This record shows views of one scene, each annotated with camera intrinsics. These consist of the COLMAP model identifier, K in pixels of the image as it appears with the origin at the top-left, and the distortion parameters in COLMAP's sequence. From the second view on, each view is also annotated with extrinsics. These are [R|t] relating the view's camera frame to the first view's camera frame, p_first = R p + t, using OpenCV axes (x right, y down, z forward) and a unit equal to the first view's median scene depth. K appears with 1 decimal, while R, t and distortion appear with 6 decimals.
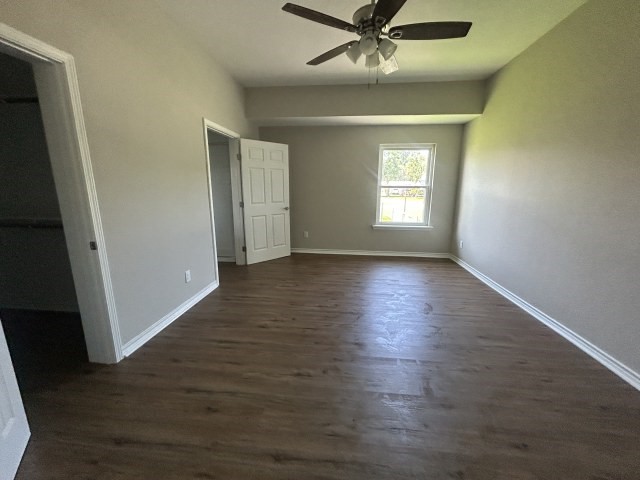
lens RADIAL K [[260.9, 0, 320.0], [0, 260.9, 240.0], [0, 0, 1]] dist [-0.000439, 0.000022]
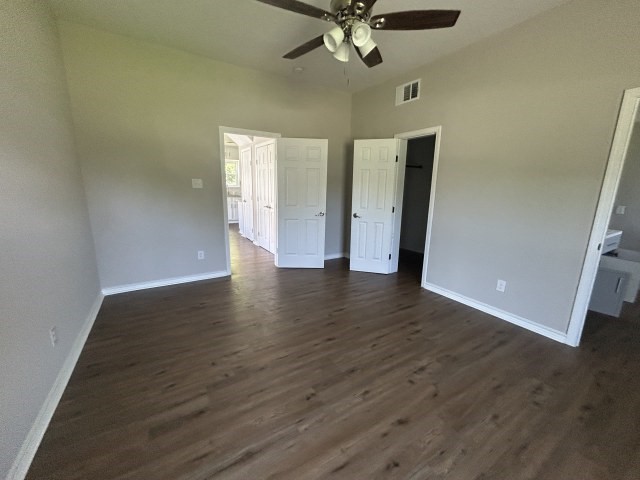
lens RADIAL K [[260.9, 0, 320.0], [0, 260.9, 240.0], [0, 0, 1]] dist [-0.000439, 0.000022]
pose [[-0.789431, 0.102131, -0.605284, 0.691793], [-0.153020, 0.922190, 0.355178, -0.302889], [0.594461, 0.373009, -0.712377, 1.410621]]
